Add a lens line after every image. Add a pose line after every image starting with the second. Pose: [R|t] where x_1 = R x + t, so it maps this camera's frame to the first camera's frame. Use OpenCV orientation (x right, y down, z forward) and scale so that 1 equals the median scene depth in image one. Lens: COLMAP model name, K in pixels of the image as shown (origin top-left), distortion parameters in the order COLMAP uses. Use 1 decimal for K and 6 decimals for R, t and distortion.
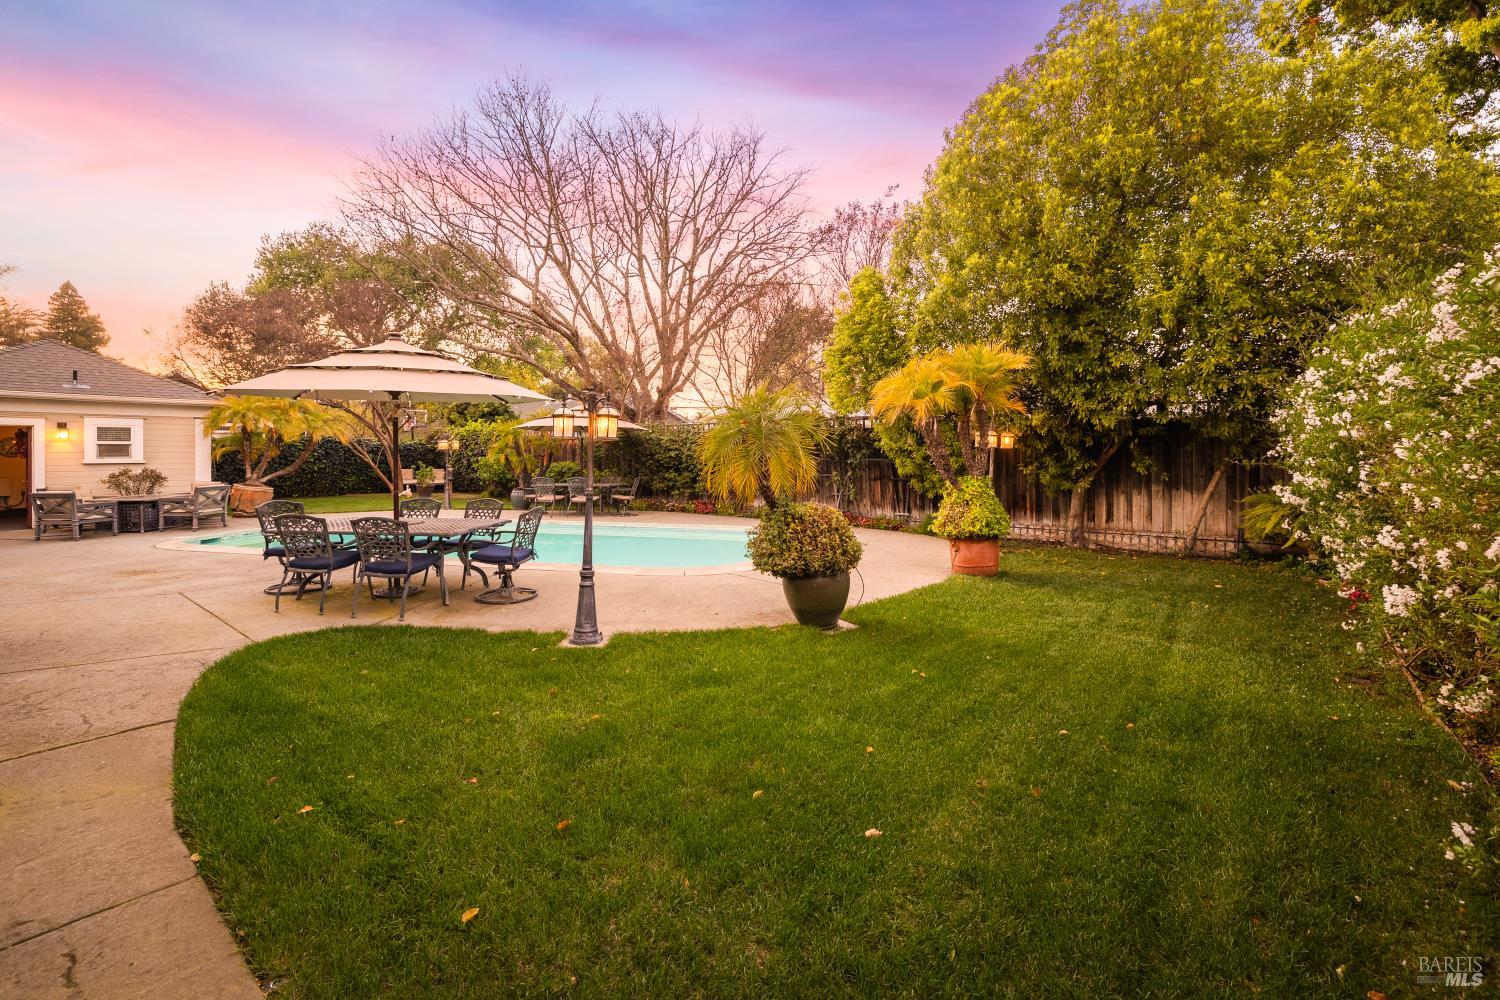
lens RADIAL K [[654.0, 0, 780.3], [0, 654.0, 446.9], [0, 0, 1]] dist [-0.014987, 0.004345]
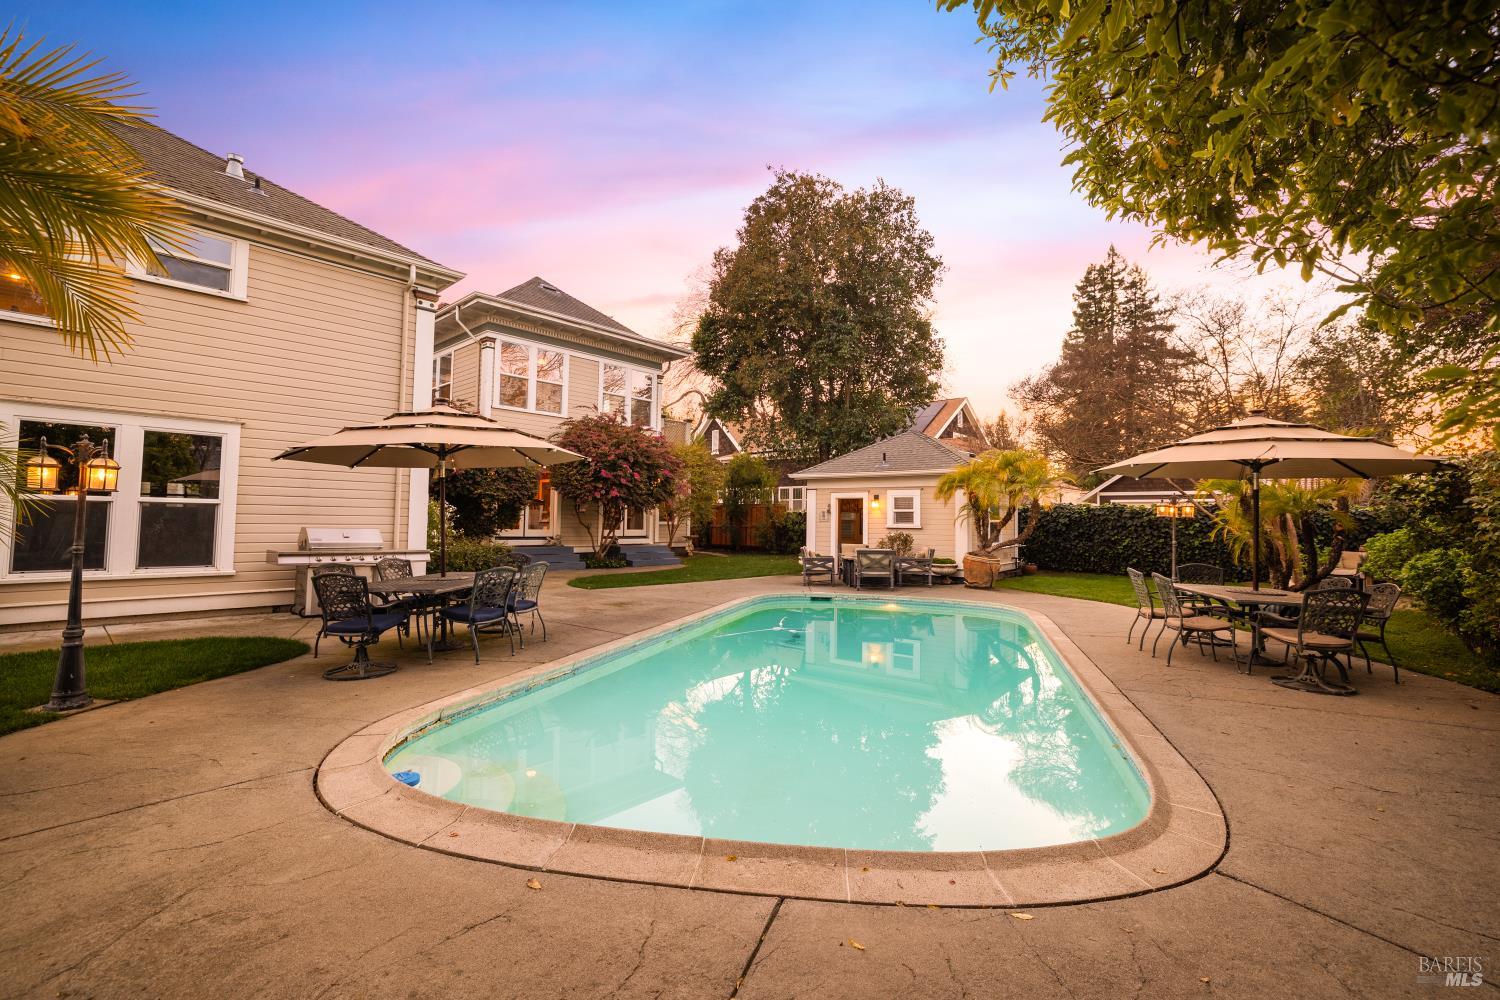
lens RADIAL K [[654.0, 0, 732.3], [0, 654.0, 492.5], [0, 0, 1]] dist [-0.014987, 0.004345]
pose [[-0.086411, -0.037601, -0.995550, 0.194976], [-0.002723, 0.999293, -0.037506, 0.006301], [0.996256, -0.000530, -0.086452, 0.784416]]
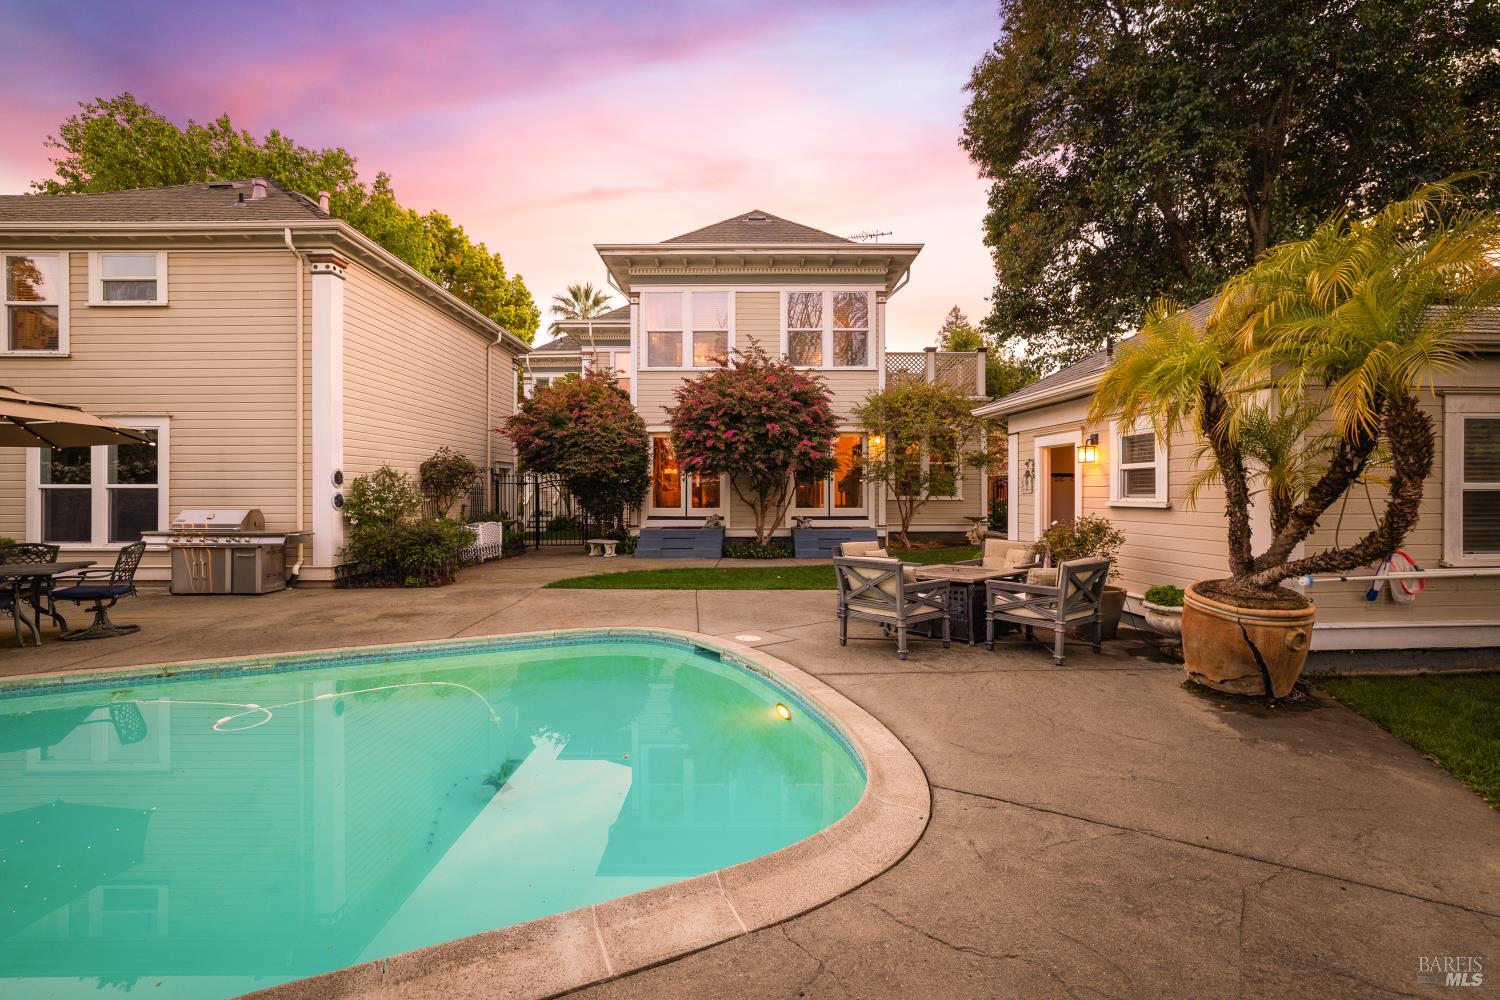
lens RADIAL K [[654.0, 0, 736.3], [0, 654.0, 494.9], [0, 0, 1]] dist [-0.014987, 0.004345]
pose [[-0.790631, 0.010958, -0.612194, -0.466038], [0.014128, 0.999900, -0.000348, 0.011638], [0.612129, -0.008924, -0.790707, 1.202443]]
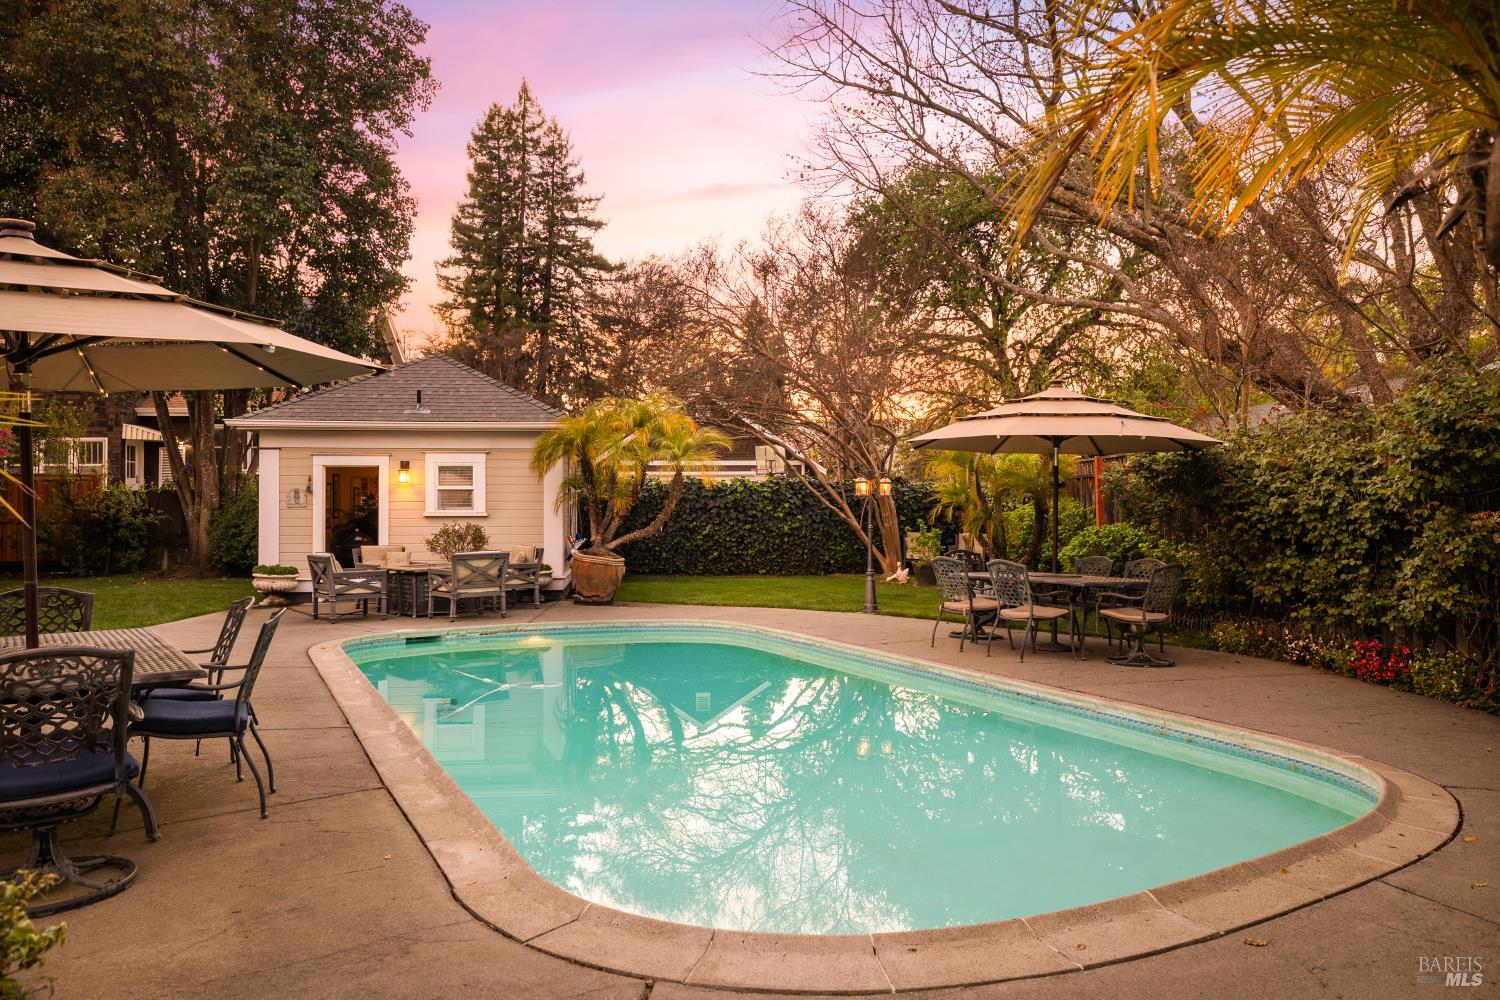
lens RADIAL K [[1117.8, 0, 753.8], [0, 1117.8, 496.9], [0, 0, 1]] dist [0.025777, 0.012925]
pose [[0.638267, -0.002665, -0.769811, 0.142711], [0.005328, 0.999985, 0.000956, 0.004458], [0.769797, -0.004711, 0.638271, 0.455583]]
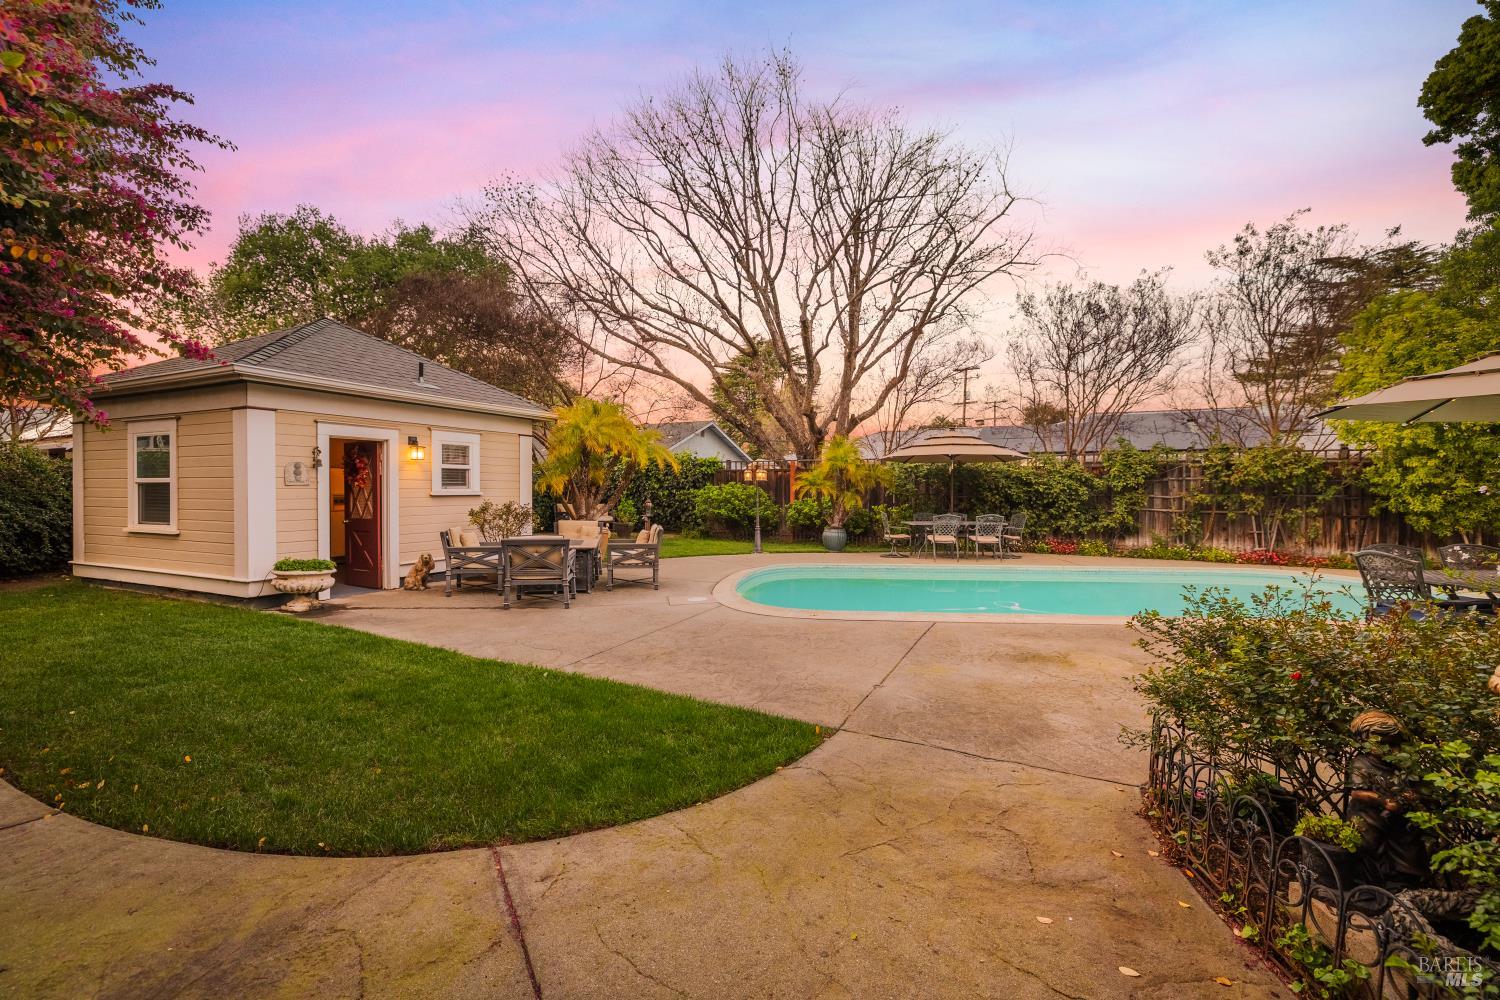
lens RADIAL K [[654.0, 0, 752.6], [0, 654.0, 484.1], [0, 0, 1]] dist [-0.014987, 0.004345]
pose [[0.982398, 0.008847, 0.186592, -0.834909], [-0.009893, 0.999940, 0.004673, 0.006508], [-0.186540, -0.006437, 0.982426, 0.224771]]
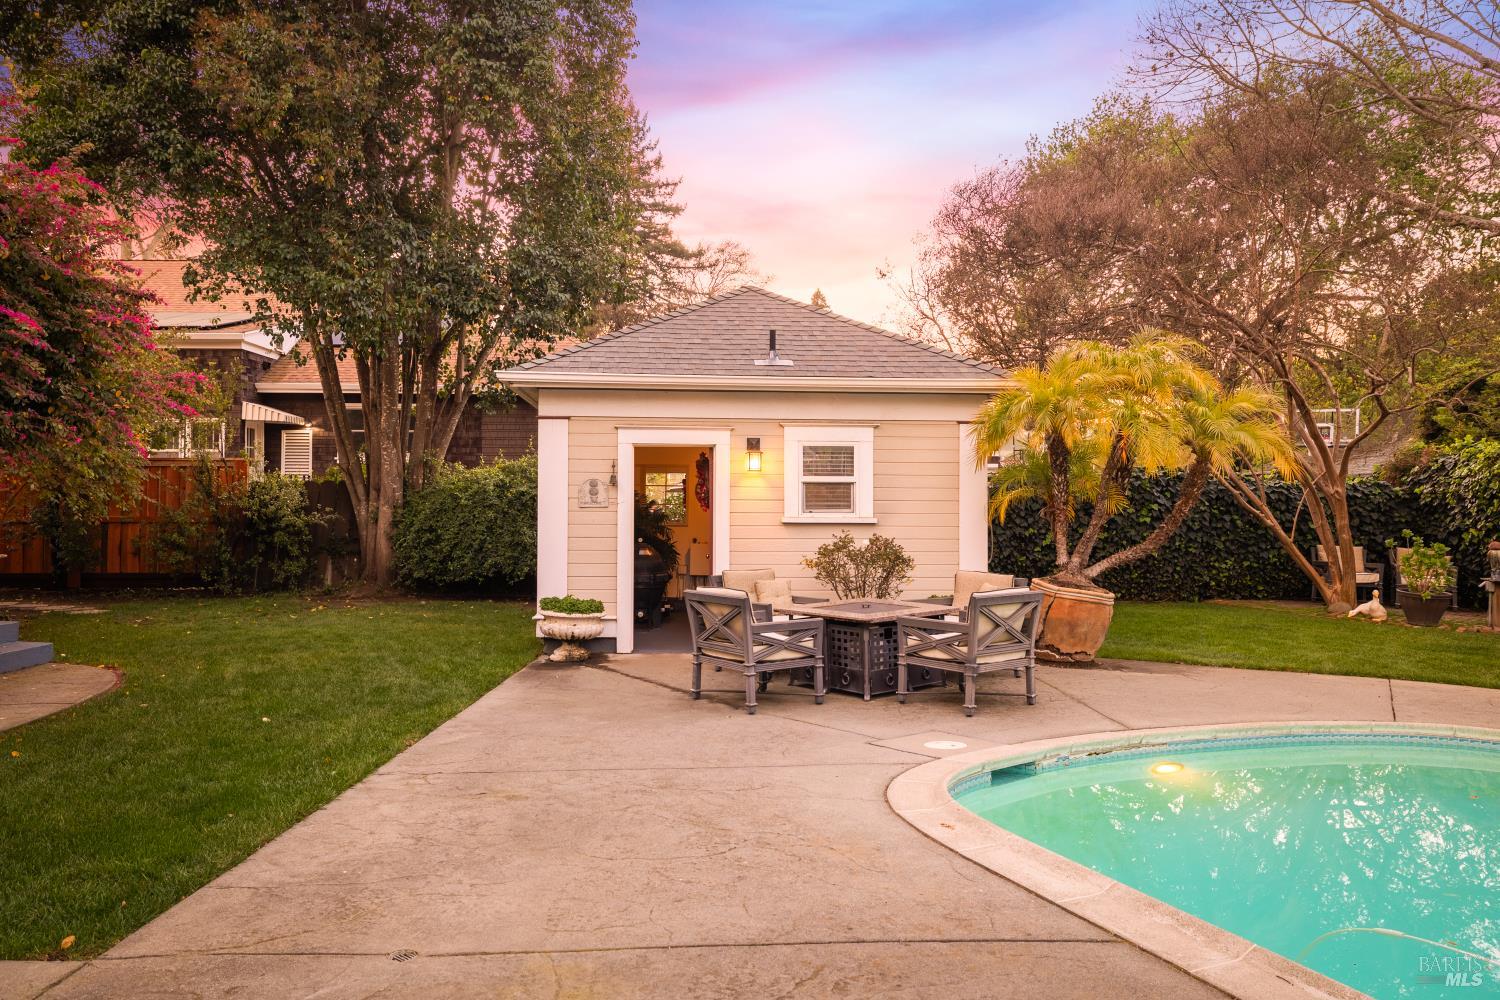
lens RADIAL K [[1088.5, 0, 748.7], [0, 1088.5, 499.6], [0, 0, 1]] dist [0.018563, -0.004565]
pose [[0.619188, 0.006671, -0.785214, -0.439459], [-0.002137, 0.999975, 0.006811, 0.003081], [0.785240, -0.002539, 0.619187, 0.459385]]
